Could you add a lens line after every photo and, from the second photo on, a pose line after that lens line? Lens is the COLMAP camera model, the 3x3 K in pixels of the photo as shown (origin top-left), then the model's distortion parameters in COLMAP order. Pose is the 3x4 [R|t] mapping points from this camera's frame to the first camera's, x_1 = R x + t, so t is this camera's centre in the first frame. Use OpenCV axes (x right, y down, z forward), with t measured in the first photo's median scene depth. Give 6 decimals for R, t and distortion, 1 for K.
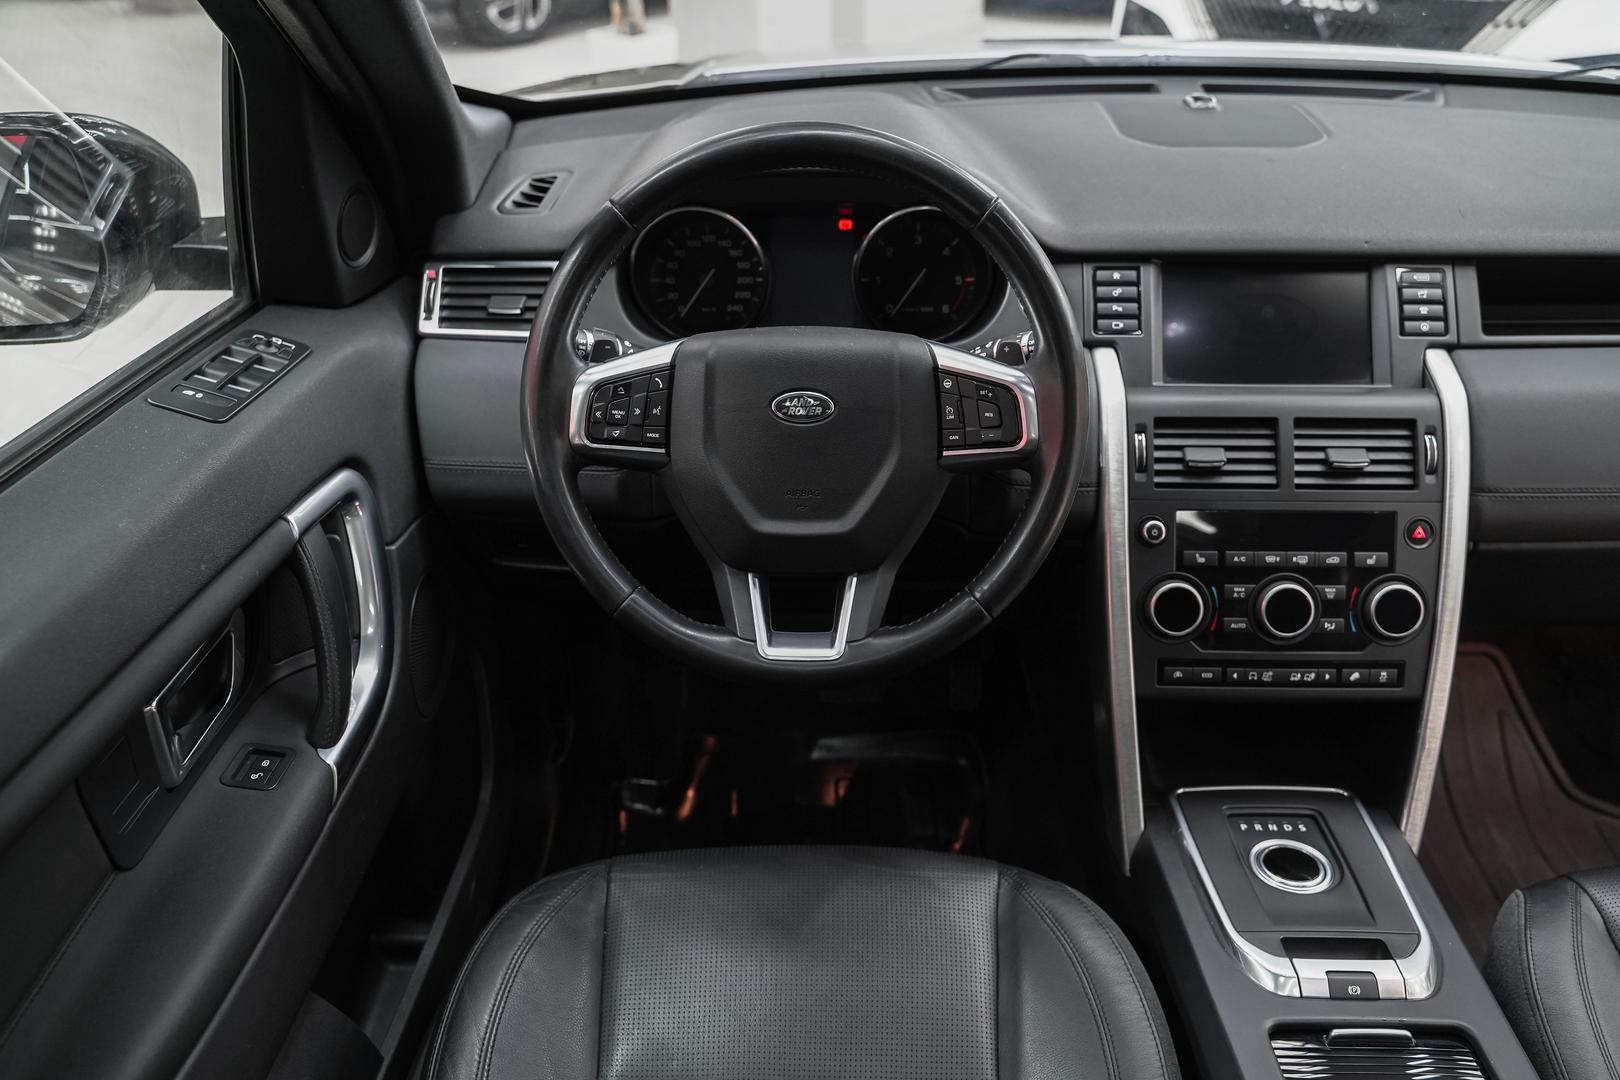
lens RADIAL K [[1296.9, 0, 819.2], [0, 1296.9, 548.3], [0, 0, 1]] dist [-0.002359, 0.006865]
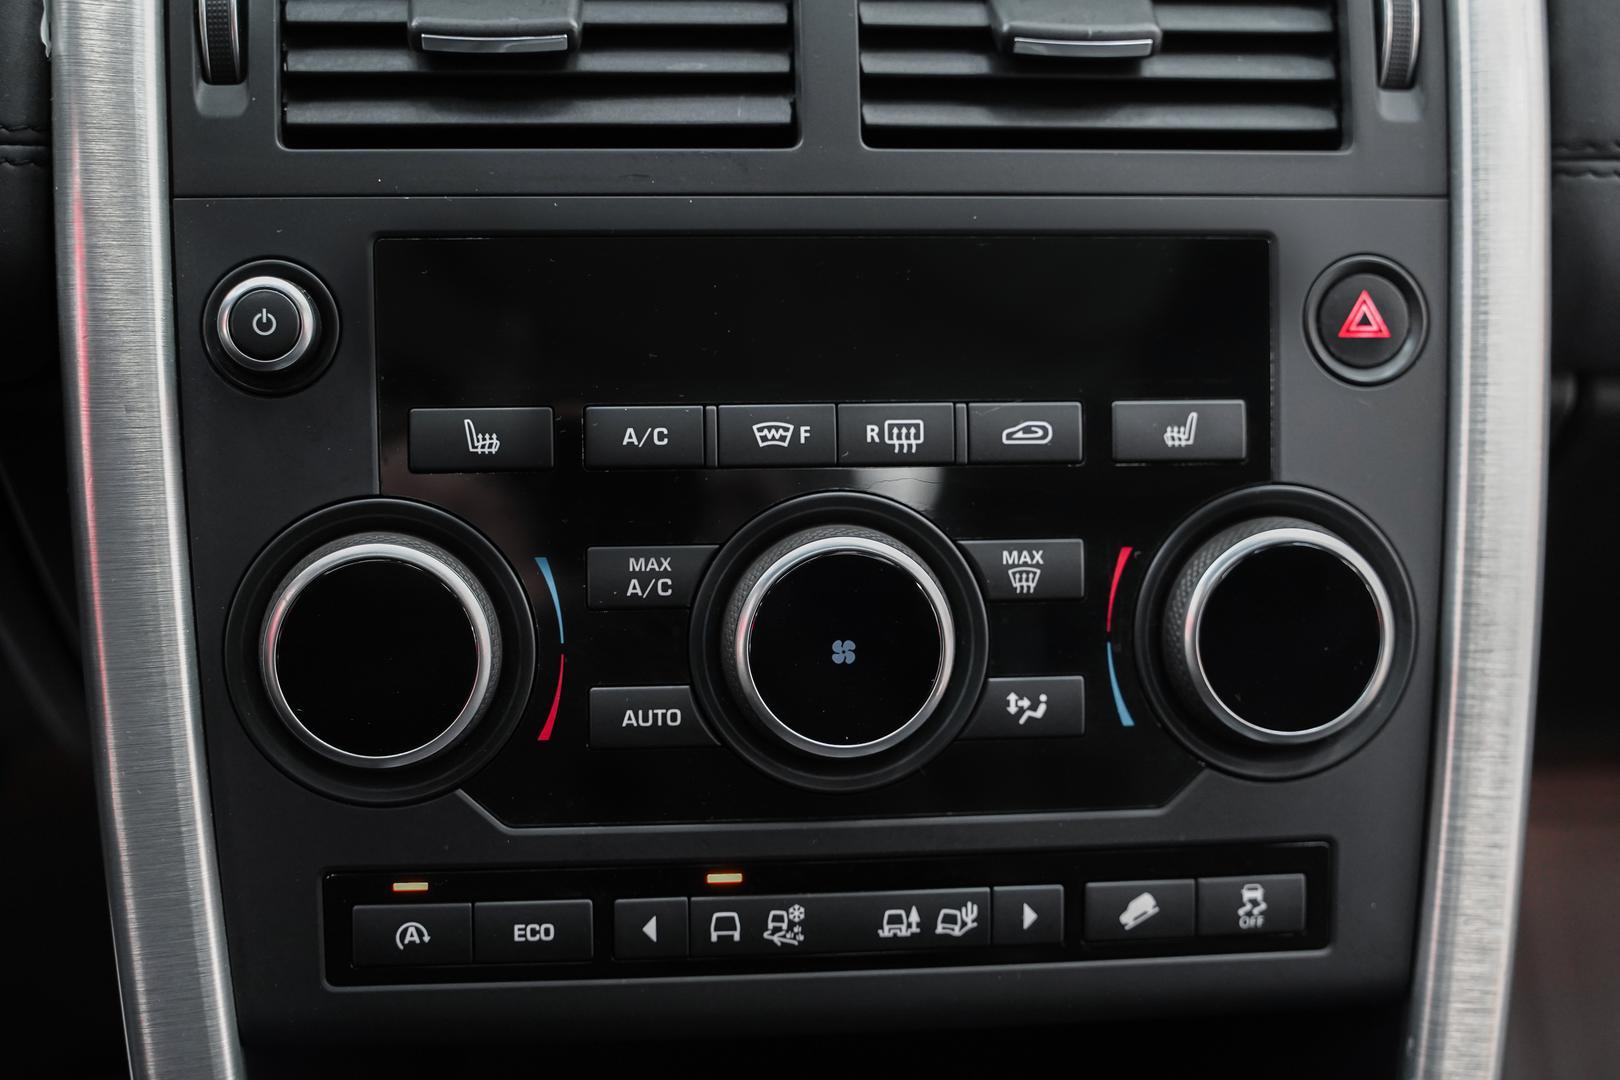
lens RADIAL K [[2223.1, 0, 802.6], [0, 2223.1, 530.1], [0, 0, 1]] dist [0.009811, 0.000000]
pose [[0.991724, -0.021651, 0.126547, 0.299890], [0.028403, 0.998254, -0.051797, 0.047274], [-0.125205, 0.054963, 0.990607, 0.590413]]
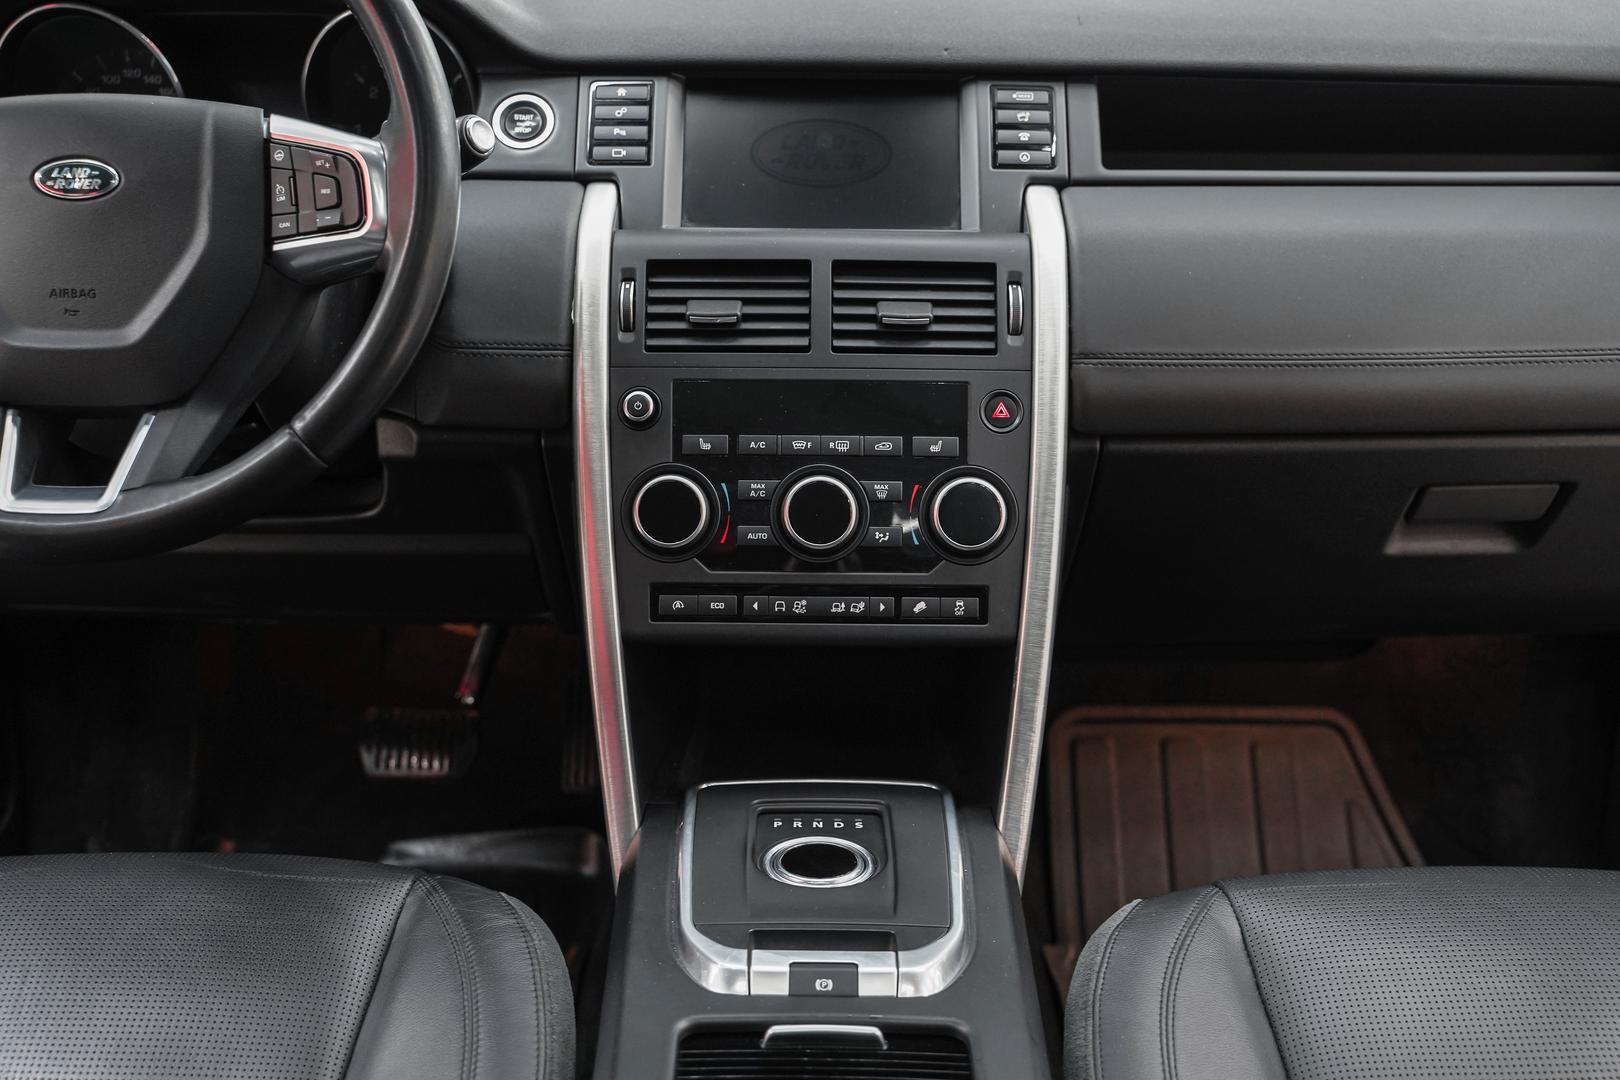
lens RADIAL K [[1849.7, 0, 821.4], [0, 1849.7, 538.8], [0, 0, 1]] dist [0.005859, 0.000000]
pose [[0.999747, 0.004549, 0.022037, 0.336498], [-0.001054, 0.987744, -0.156076, 0.223518], [-0.022477, 0.156014, 0.987499, -0.026971]]
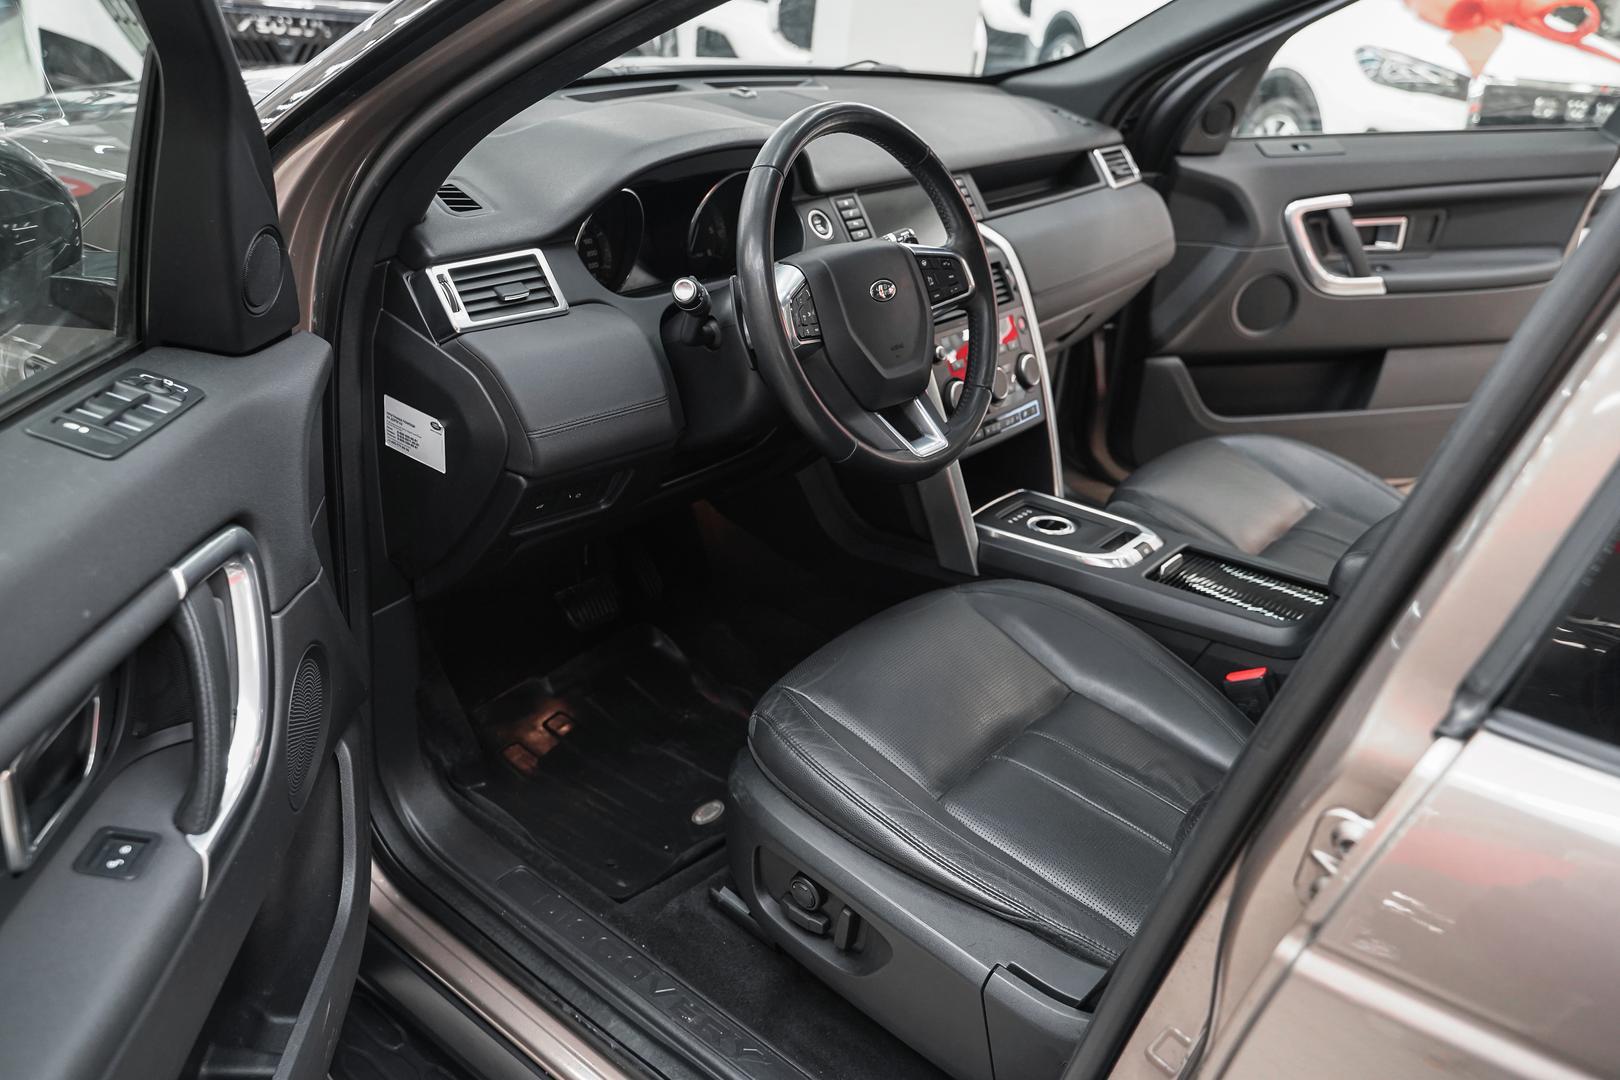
lens RADIAL K [[1296.9, 0, 817.6], [0, 1296.9, 534.8], [0, 0, 1]] dist [-0.002359, 0.006865]
pose [[0.614368, -0.299359, 0.730024, -1.038793], [0.320120, 0.940230, 0.116153, -0.036254], [-0.721162, 0.162334, 0.673478, 0.083854]]
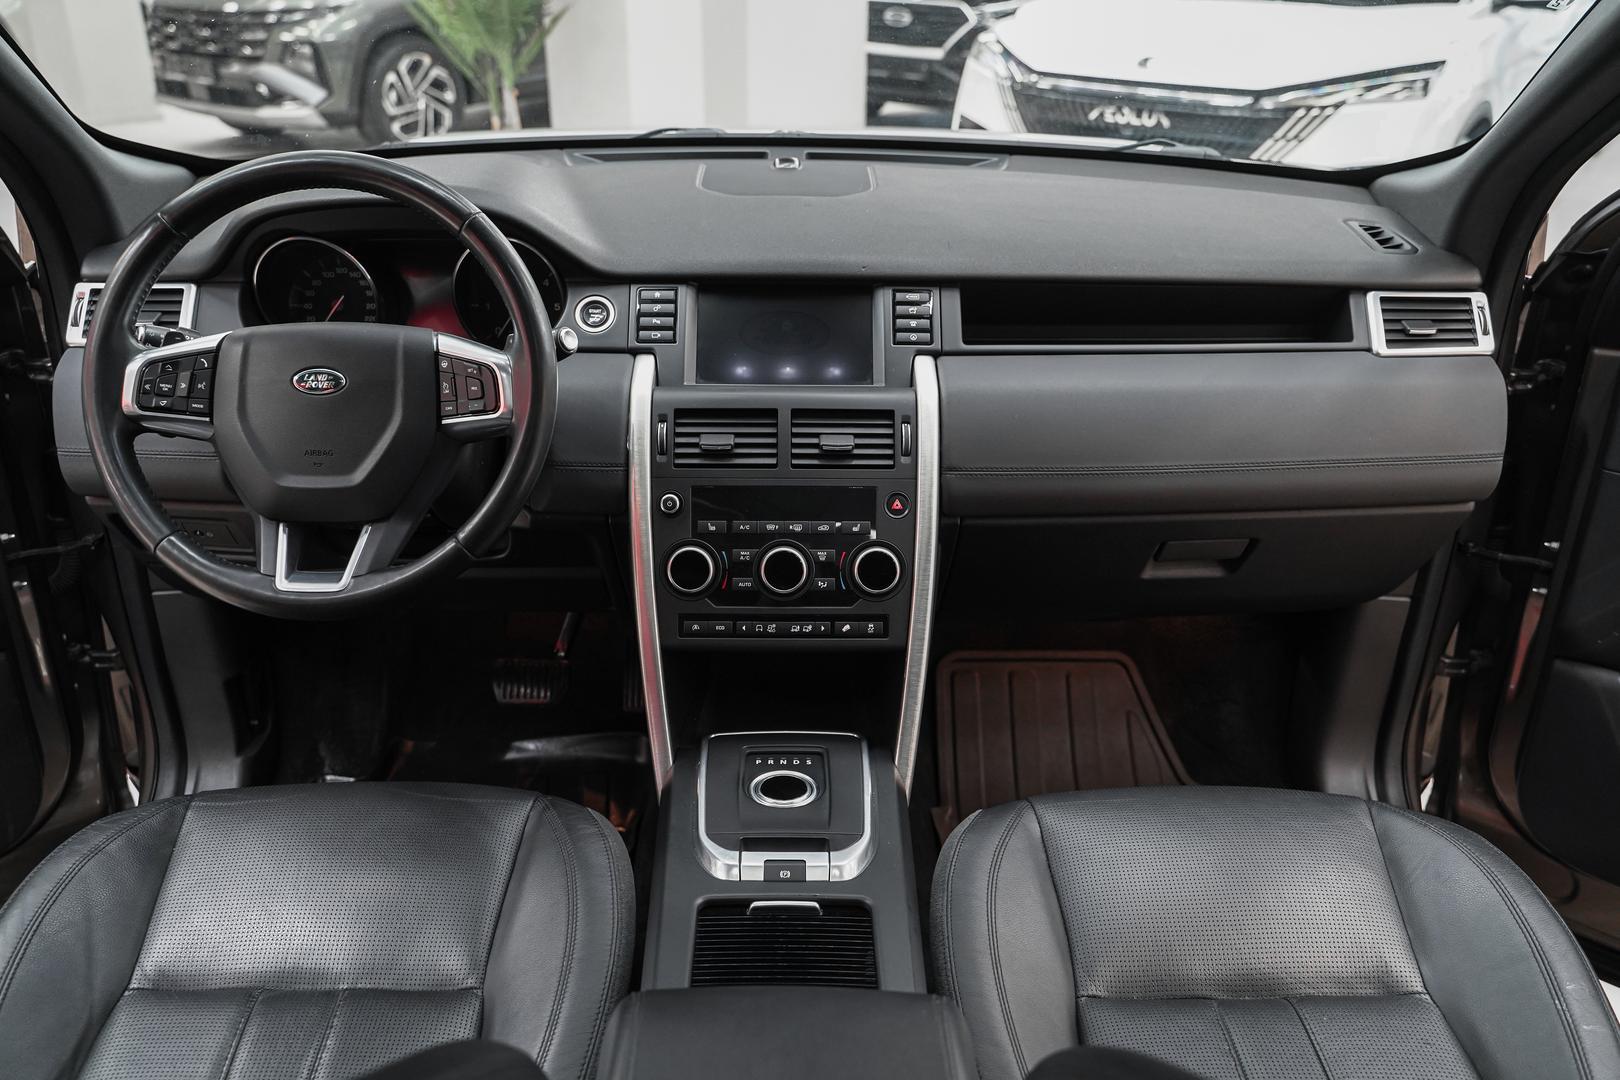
lens RADIAL K [[1296.9, 0, 813.6], [0, 1296.9, 538.8], [0, 0, 1]] dist [-0.002359, 0.006865]
pose [[0.999463, -0.000625, 0.032750, 0.347074], [0.003731, 0.995481, -0.094883, 0.129941], [-0.032543, 0.094955, 0.994950, -0.169210]]
